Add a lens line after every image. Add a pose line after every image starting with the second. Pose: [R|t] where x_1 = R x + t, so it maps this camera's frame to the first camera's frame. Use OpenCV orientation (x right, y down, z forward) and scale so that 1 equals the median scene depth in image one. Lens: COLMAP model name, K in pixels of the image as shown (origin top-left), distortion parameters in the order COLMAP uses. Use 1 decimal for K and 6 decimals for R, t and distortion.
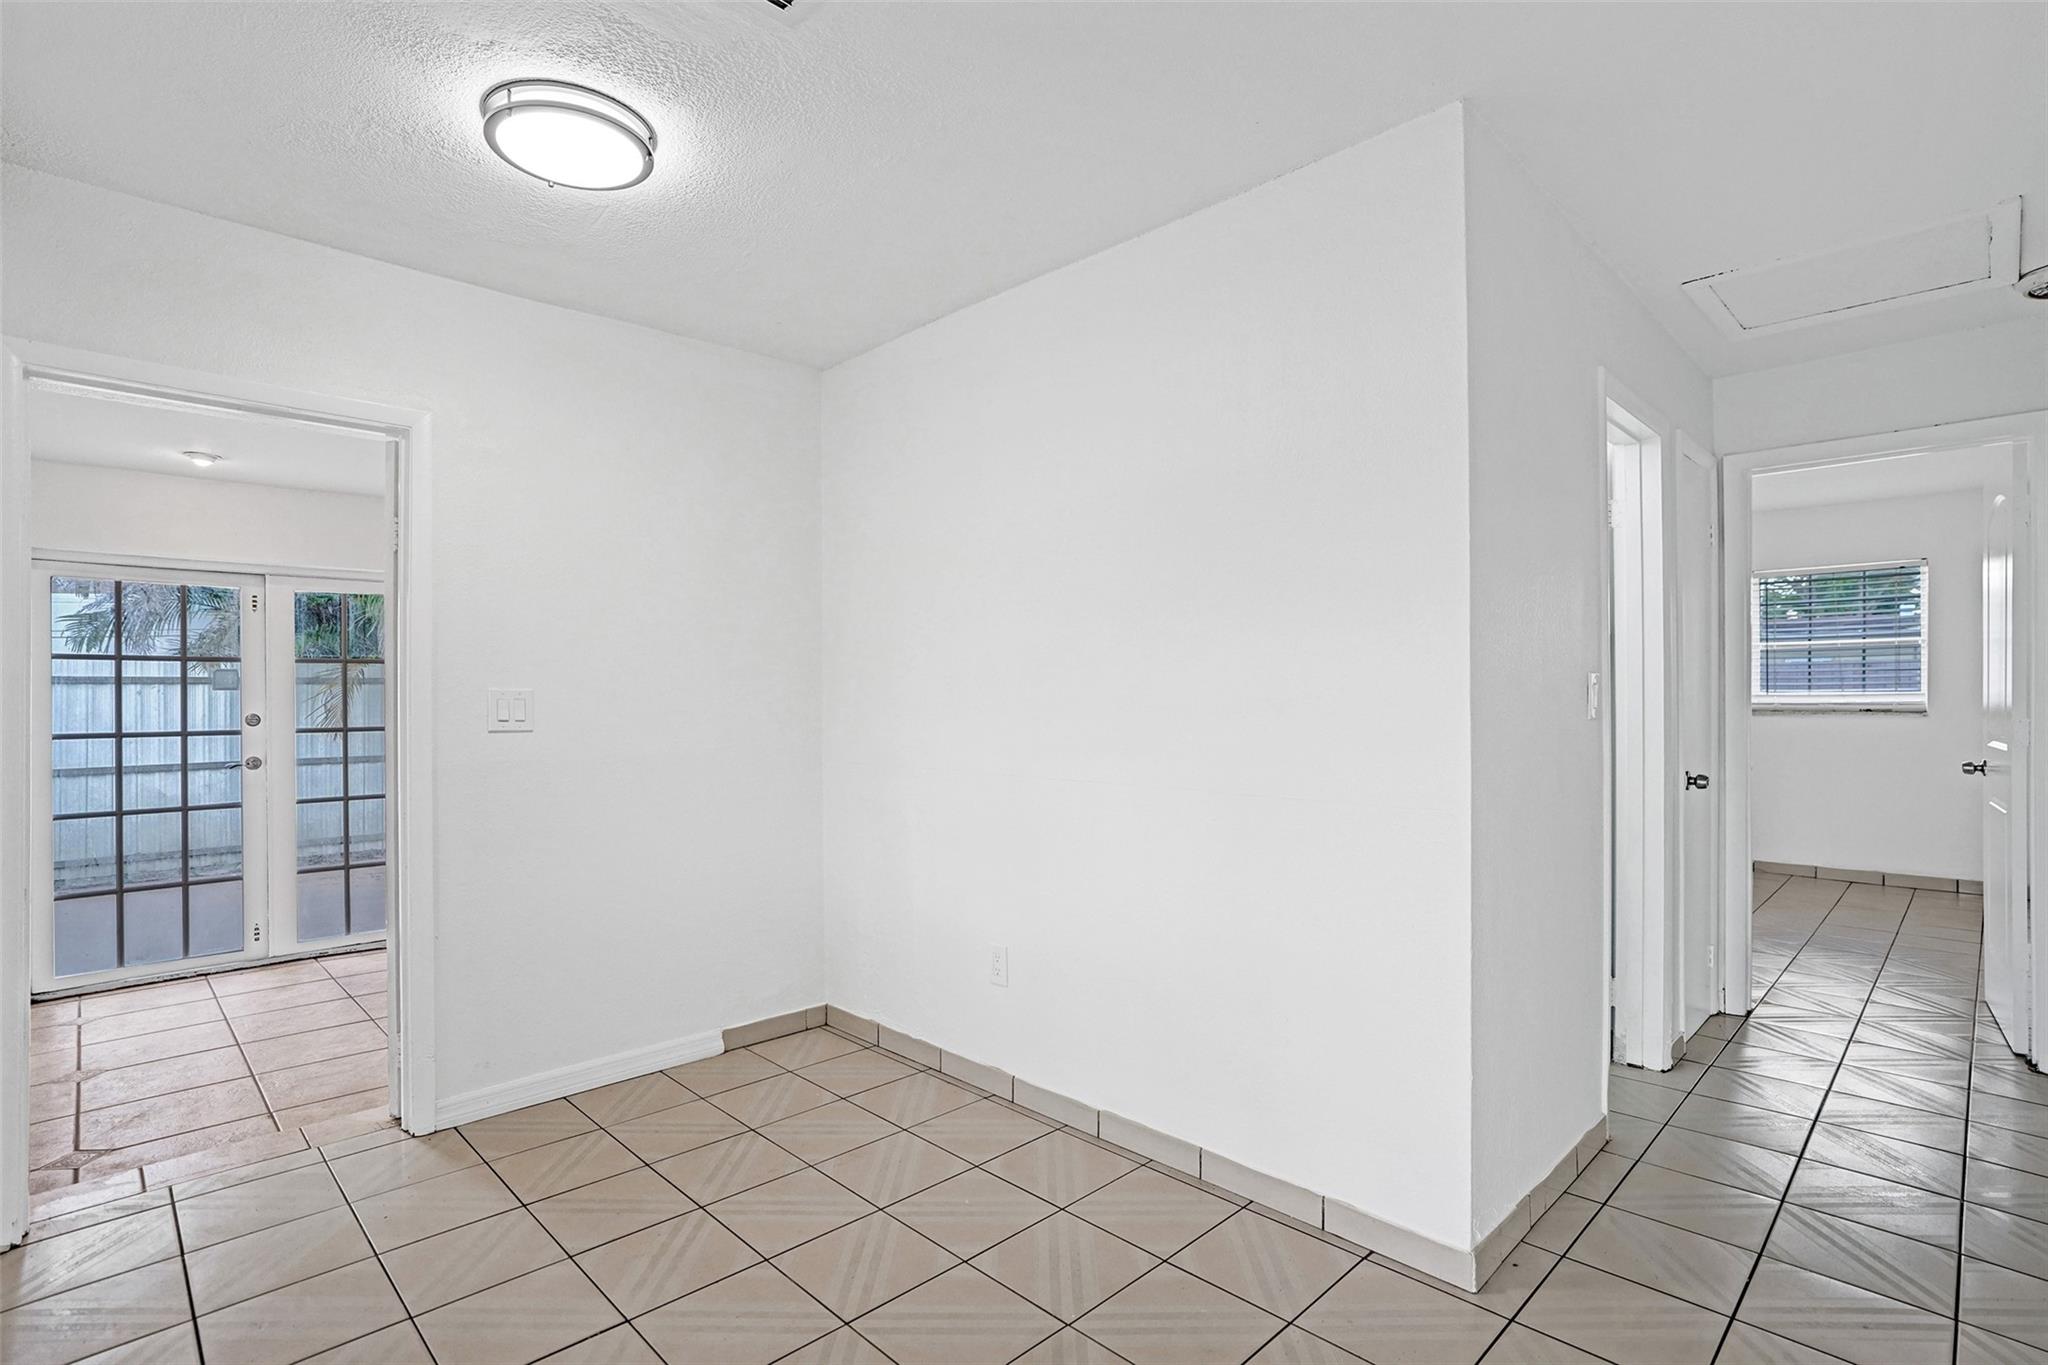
lens RADIAL K [[979.3, 0, 1032.5], [0, 979.3, 710.6], [0, 0, 1]] dist [-0.055405, 0.030794]
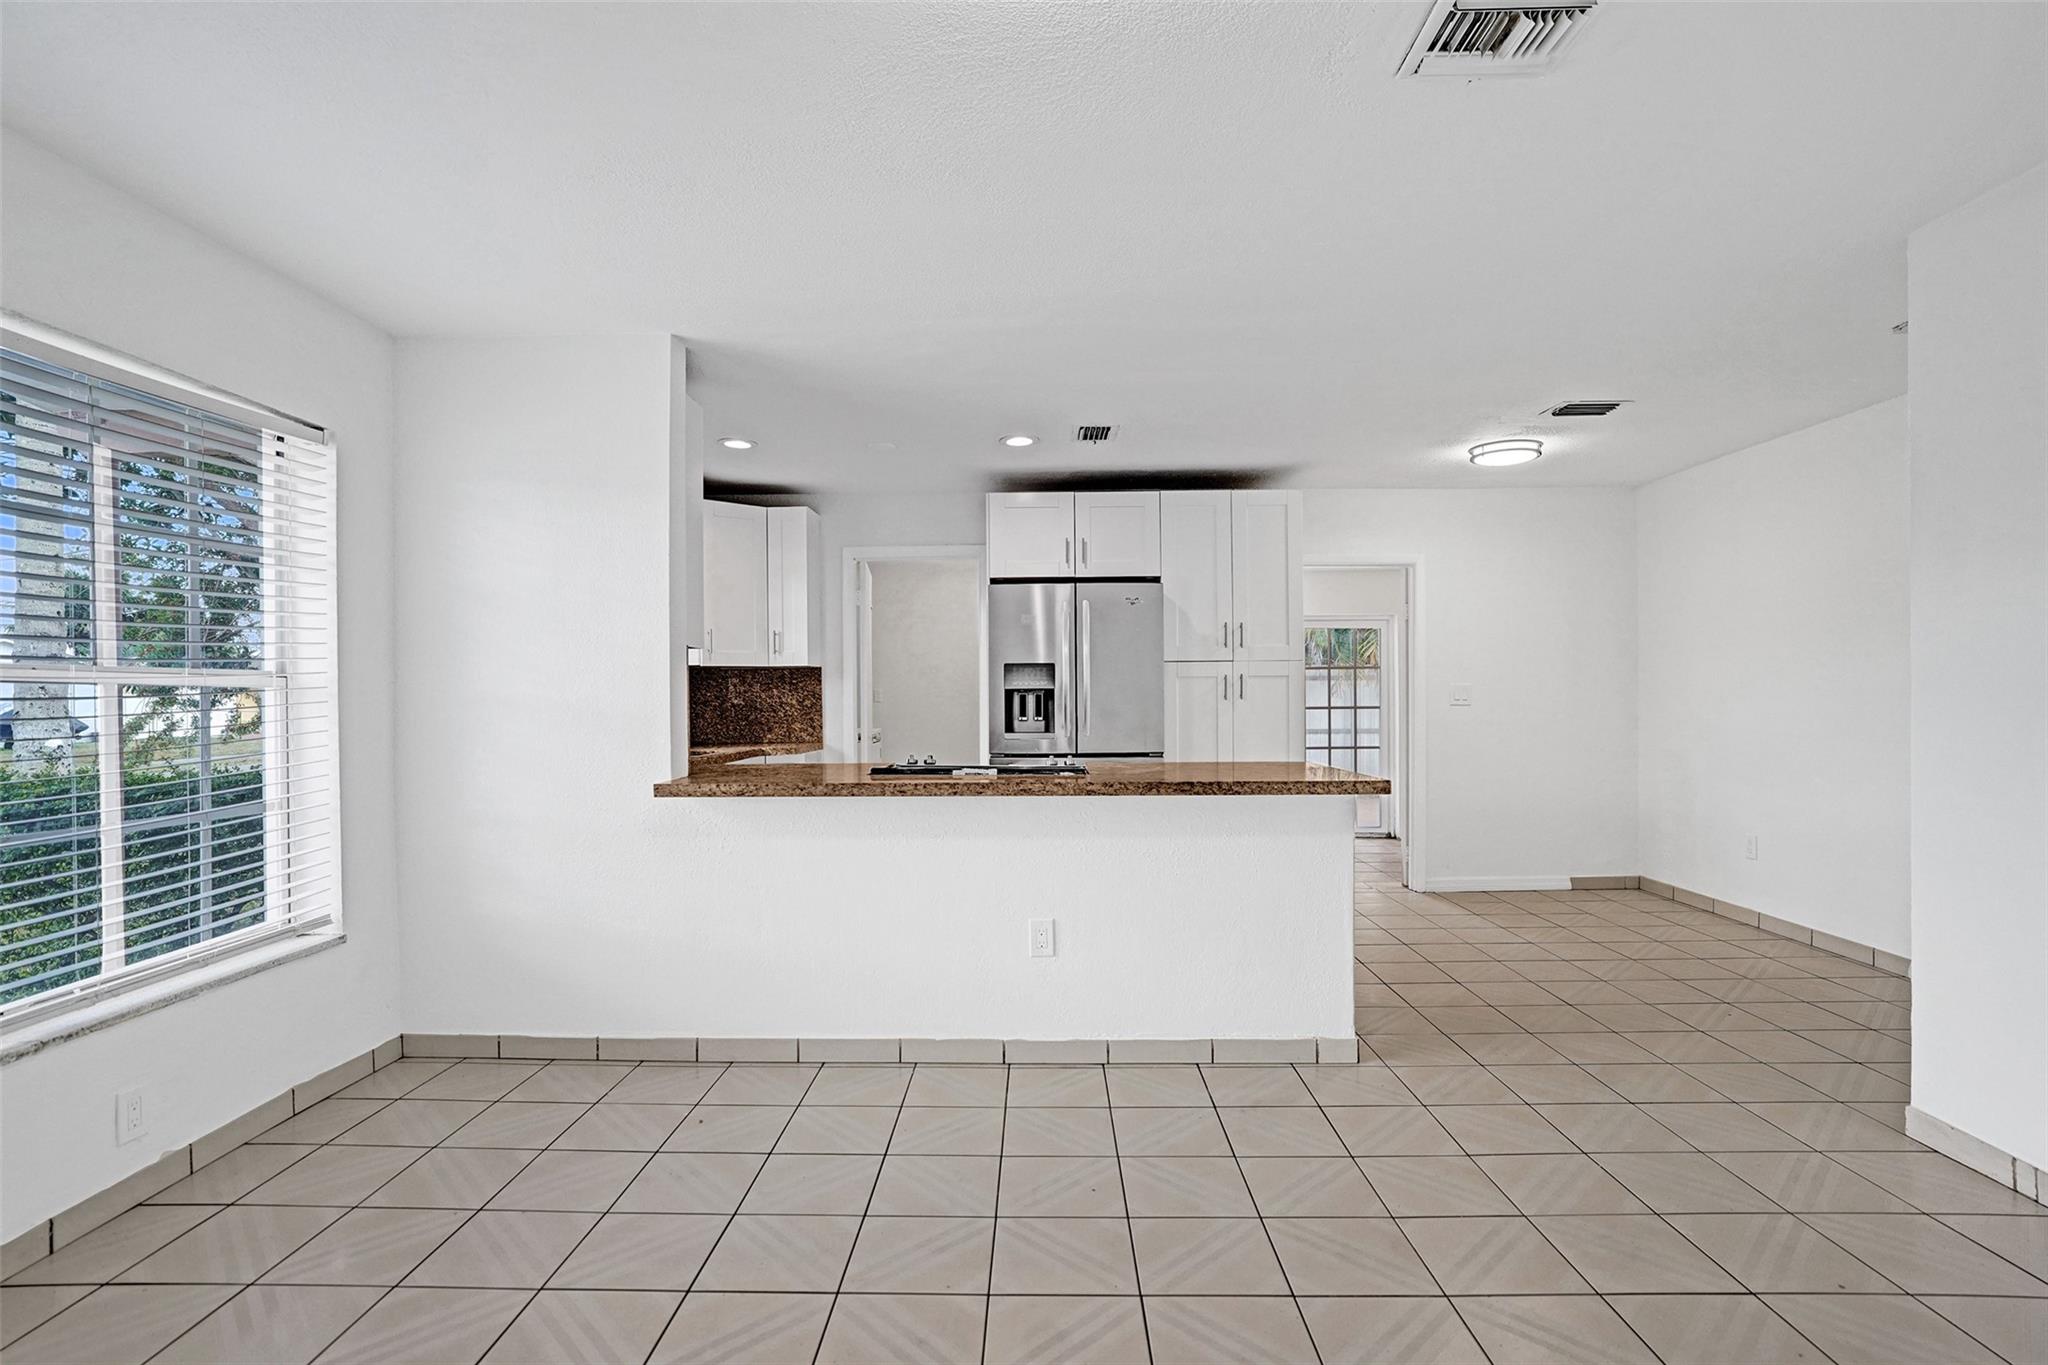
lens RADIAL K [[979.3, 0, 1032.5], [0, 979.3, 710.6], [0, 0, 1]] dist [-0.055405, 0.030794]
pose [[0.691967, 0.007367, -0.721892, 0.265438], [0.002615, 0.999916, 0.012710, 0.002870], [0.721924, -0.010683, 0.691889, -0.915097]]
